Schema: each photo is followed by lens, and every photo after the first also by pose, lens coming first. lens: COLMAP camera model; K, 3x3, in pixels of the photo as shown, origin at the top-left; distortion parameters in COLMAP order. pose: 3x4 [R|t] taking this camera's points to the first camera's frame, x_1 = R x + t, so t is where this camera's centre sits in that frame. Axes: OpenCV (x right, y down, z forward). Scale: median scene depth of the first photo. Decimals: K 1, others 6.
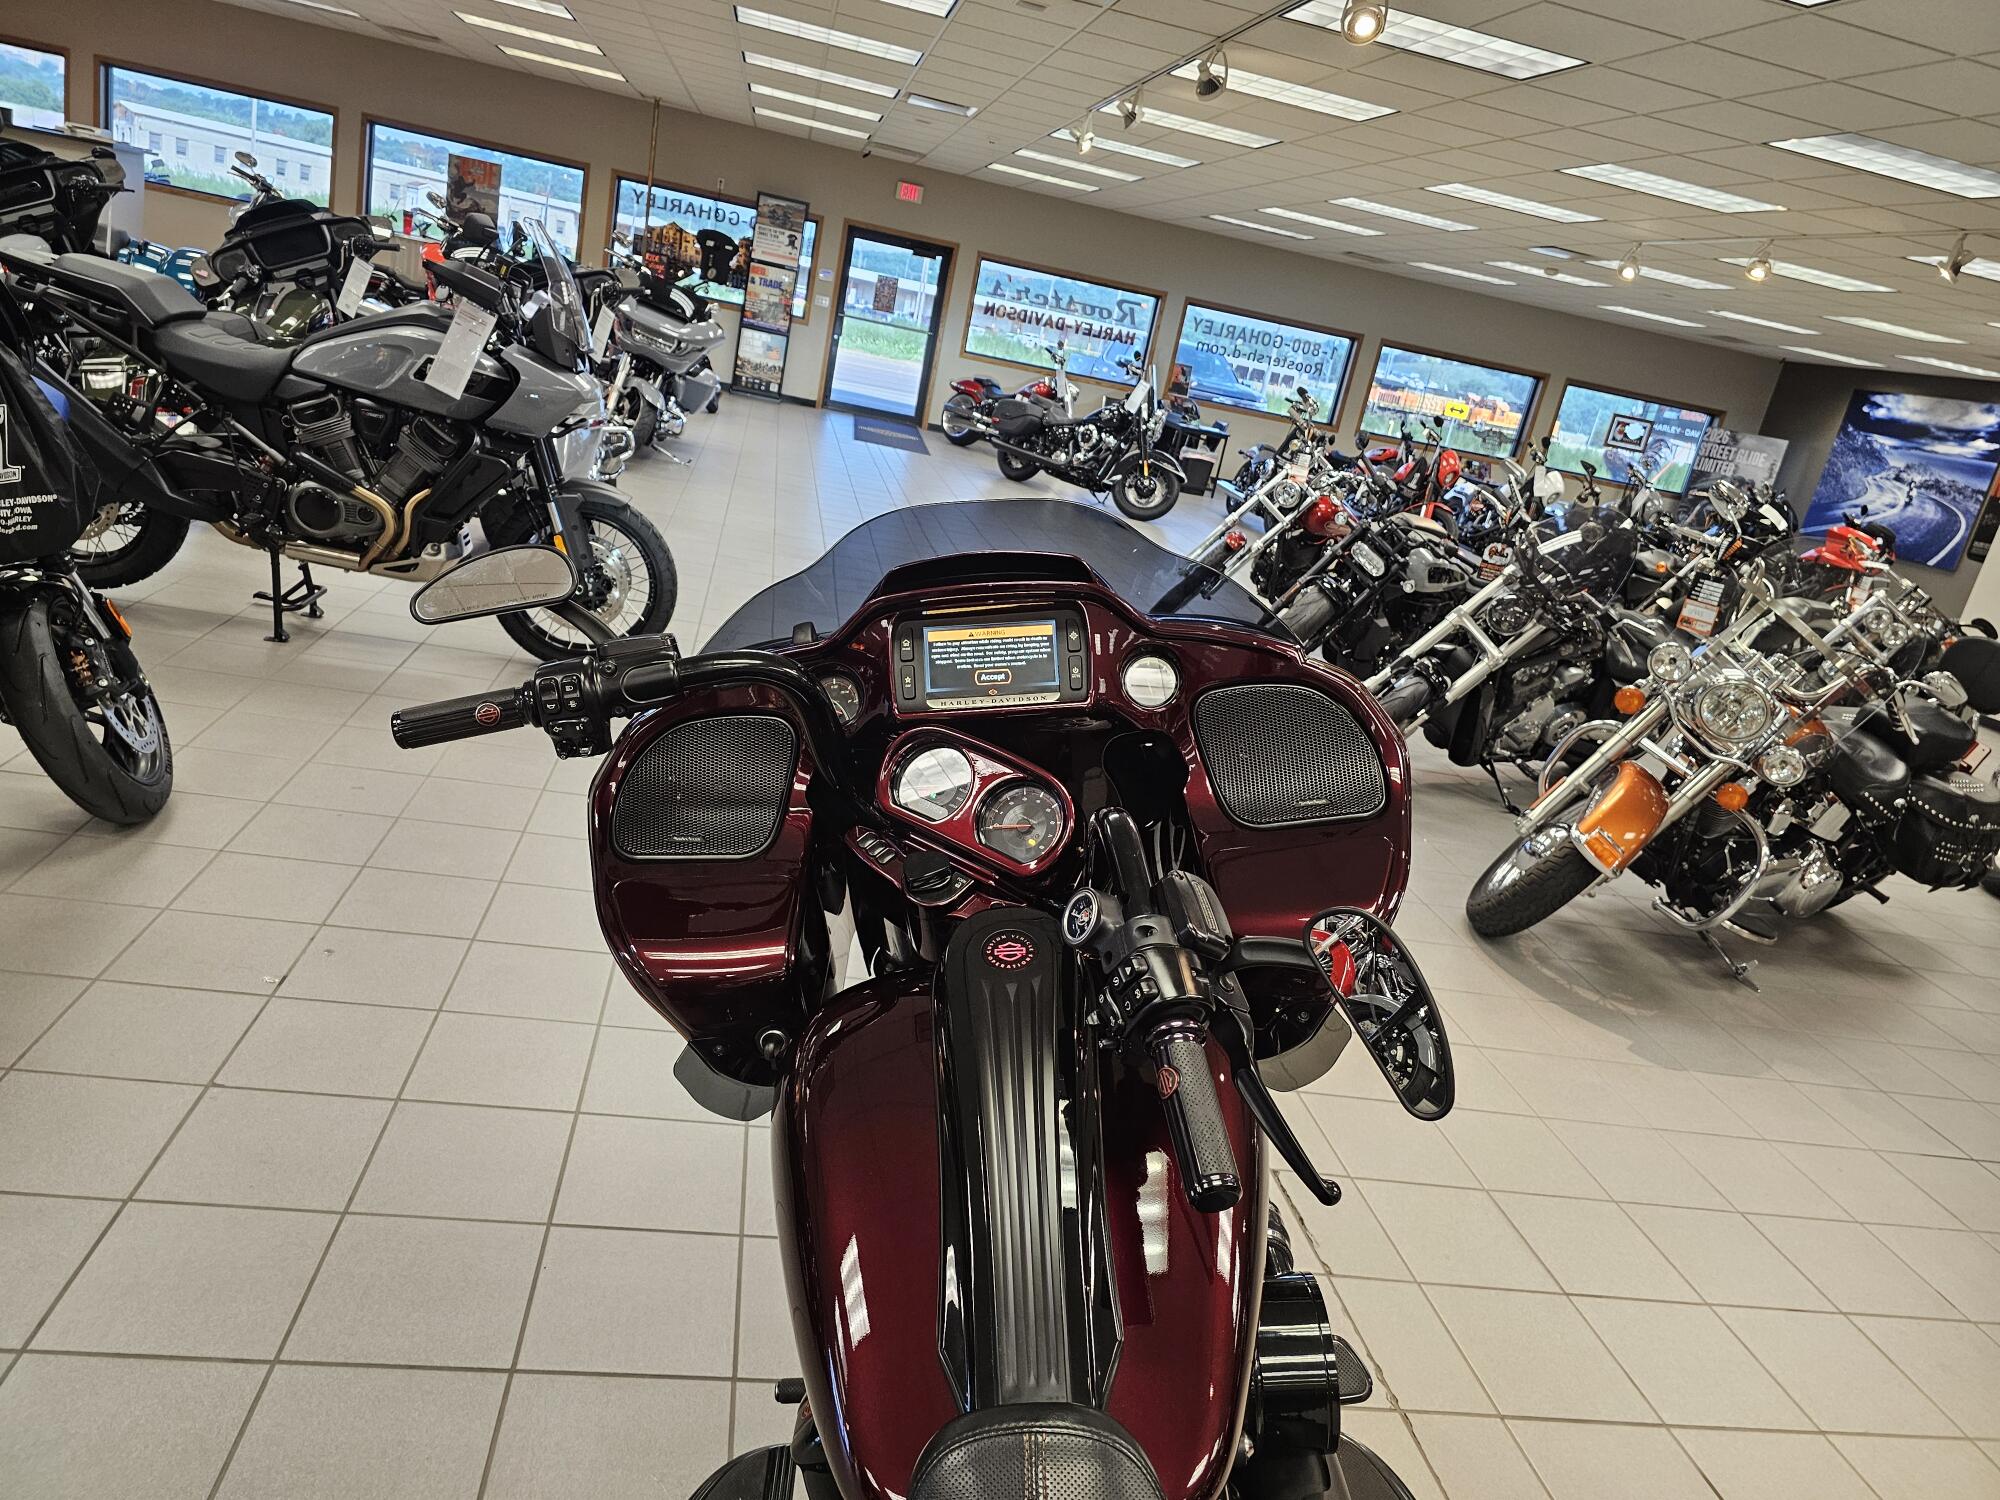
lens RADIAL K [[1351.7, 0, 990.5], [0, 1351.7, 744.6], [0, 0, 1]] dist [0.045419, -0.043341]
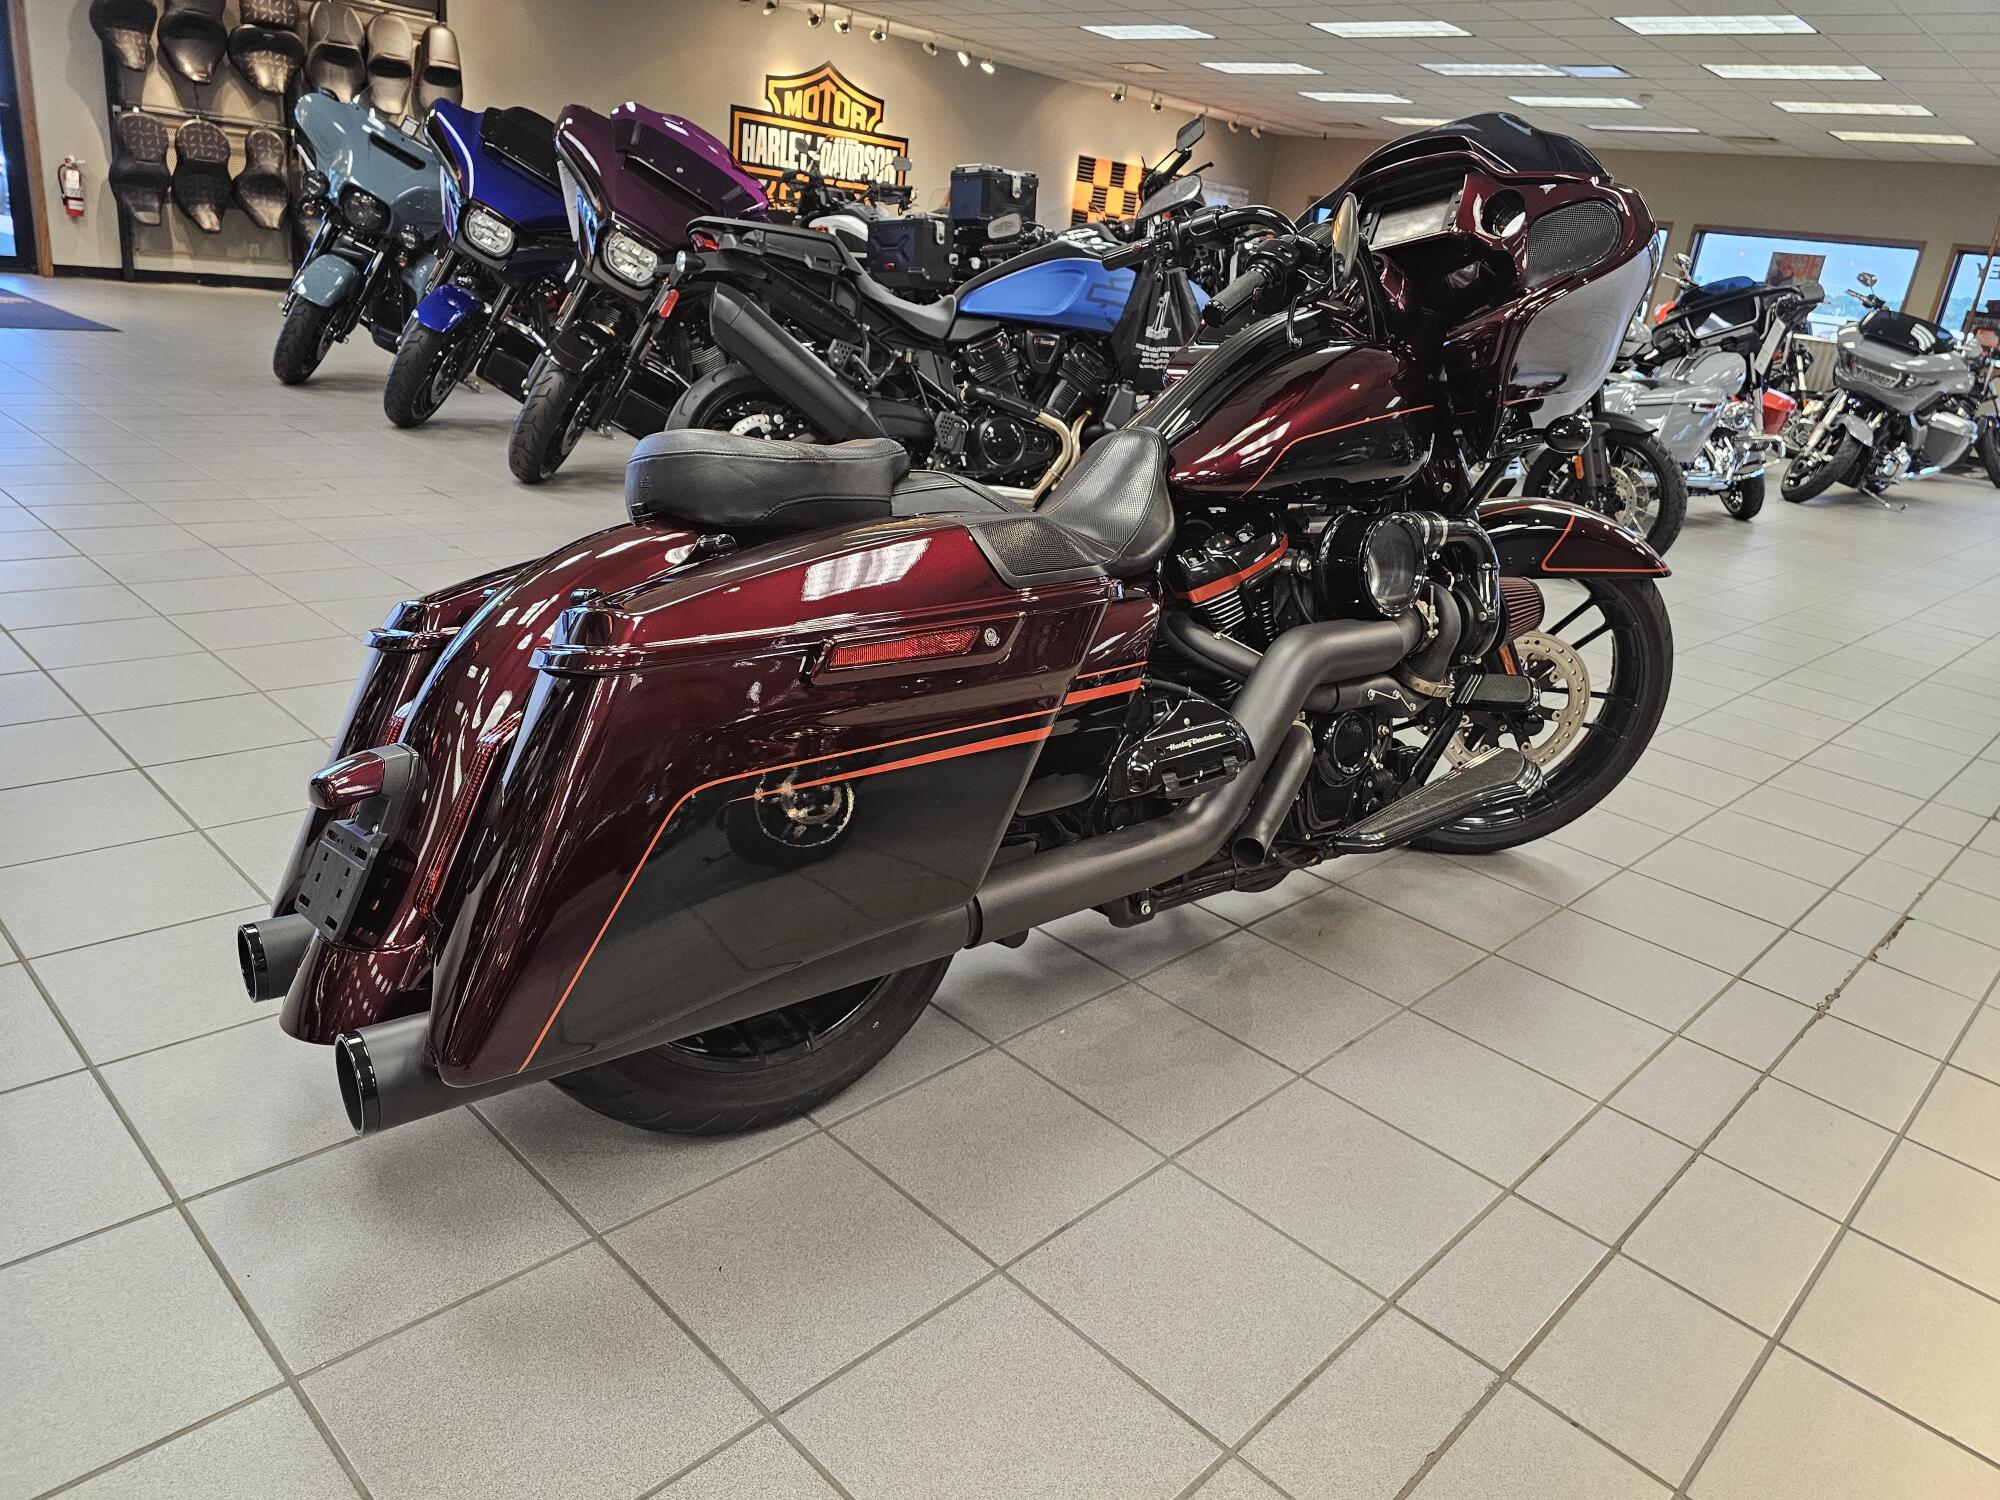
lens RADIAL K [[1355.4, 0, 991.4], [0, 1355.4, 747.7], [0, 0, 1]] dist [0.024779, -0.021680]
pose [[0.616827, 0.155601, -0.771565, 0.151691], [-0.233597, 0.972289, 0.009331, 0.096094], [0.751636, 0.174480, 0.636082, -0.043418]]
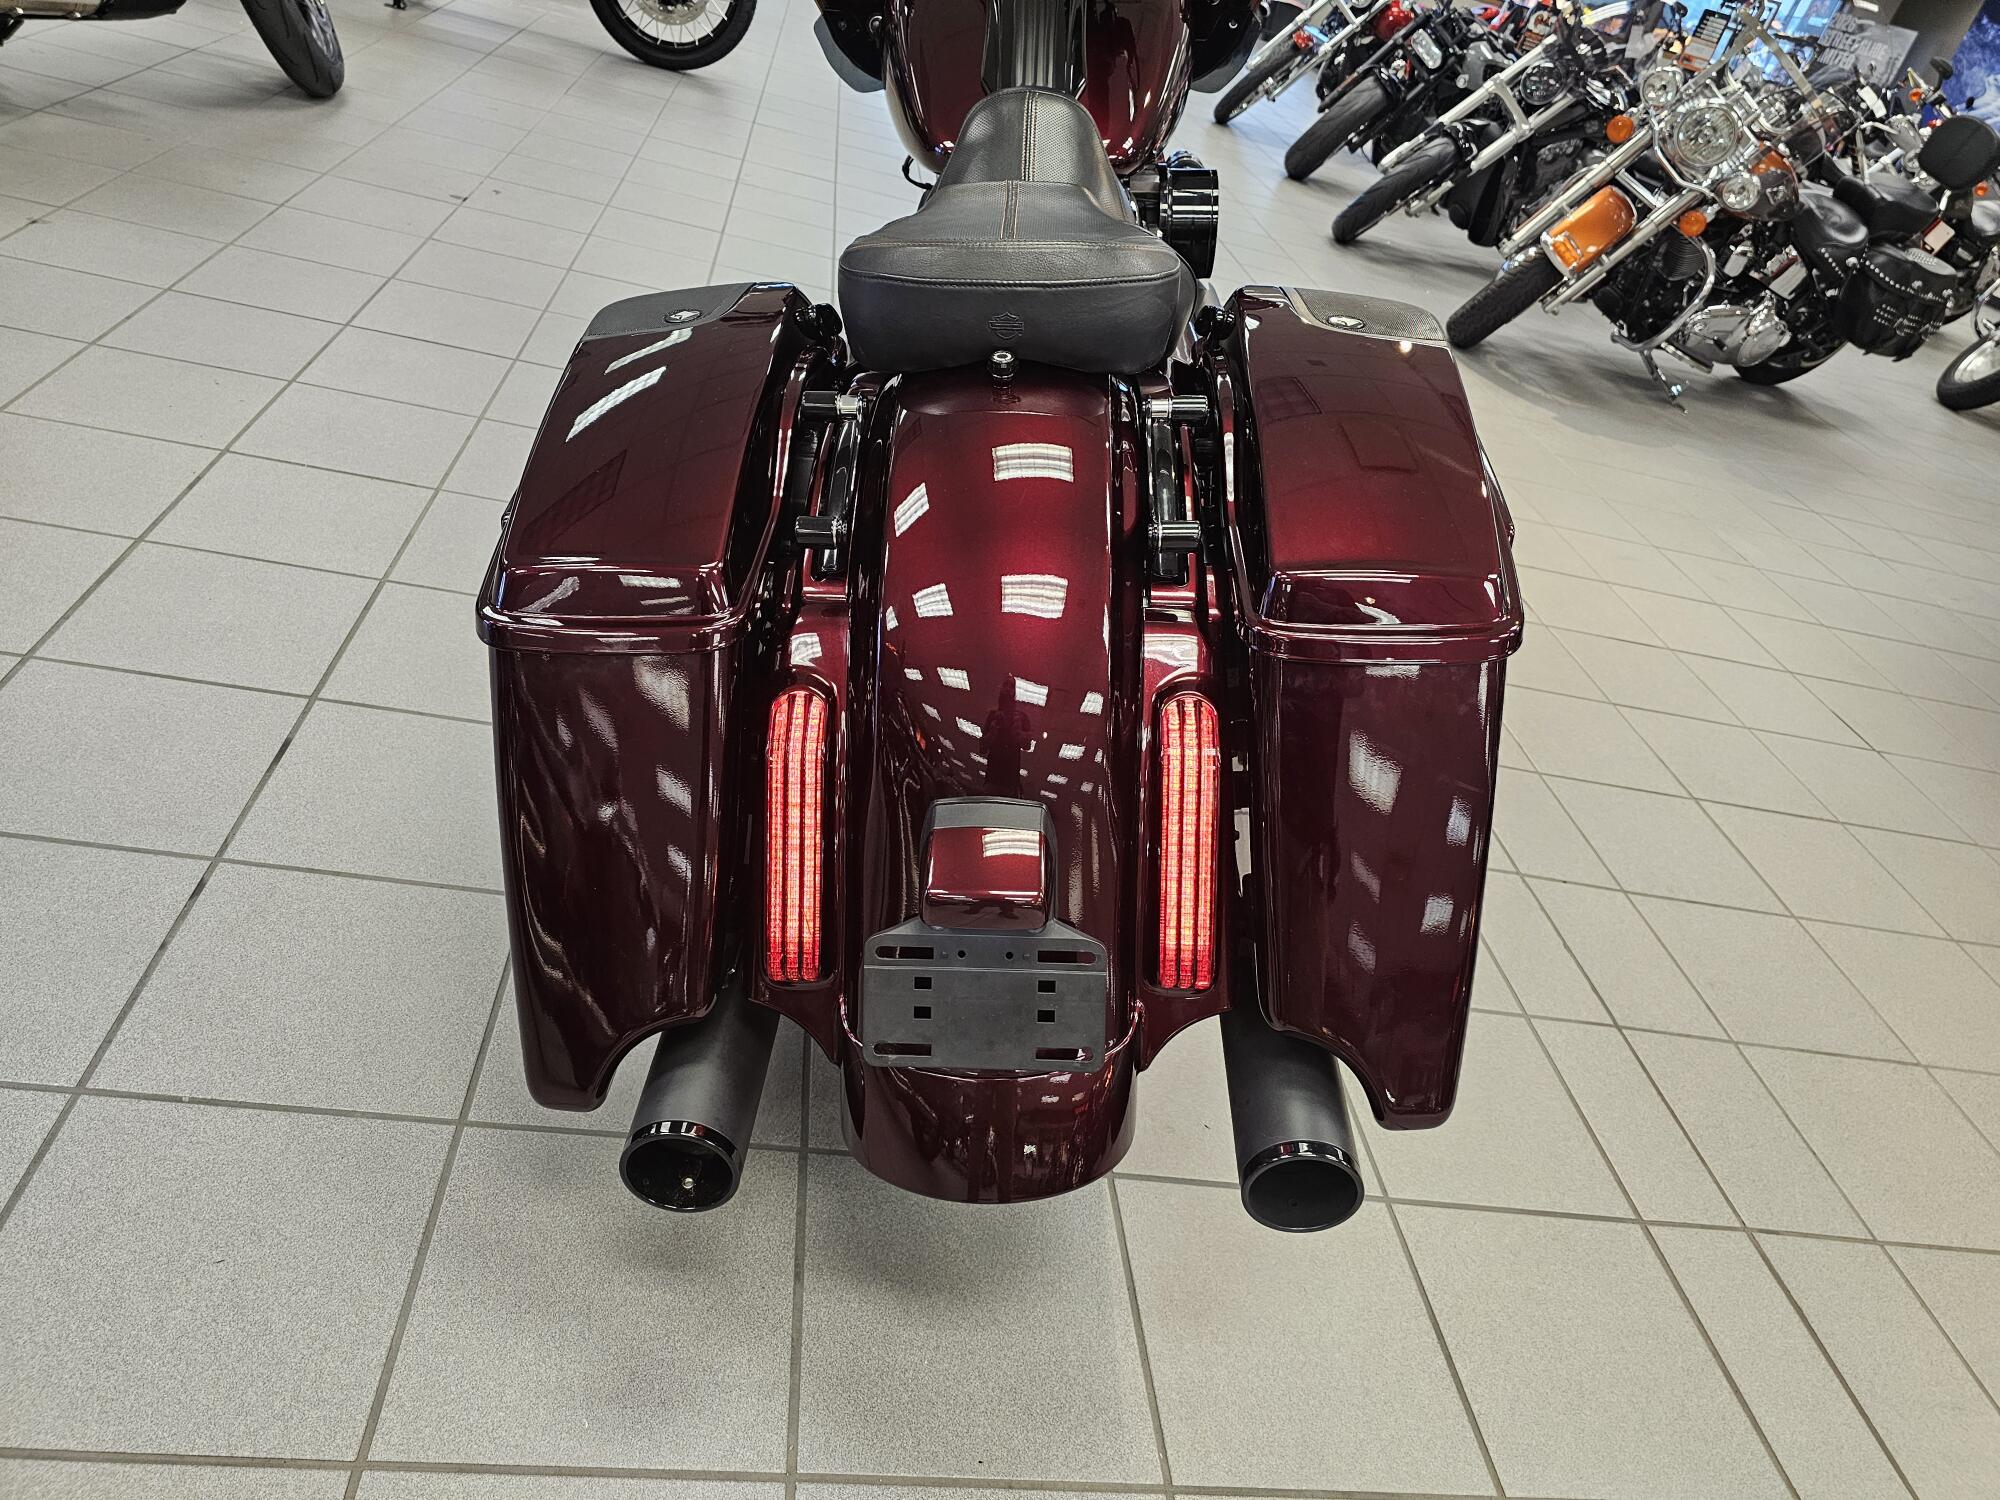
lens RADIAL K [[1356.6, 0, 1010.4], [0, 1356.6, 740.1], [0, 0, 1]] dist [0.025724, -0.020259]
pose [[0.997521, 0.070000, -0.007209, 0.007409], [-0.065704, 0.963151, 0.260811, 0.082836], [0.025200, -0.259691, 0.965363, -0.094043]]
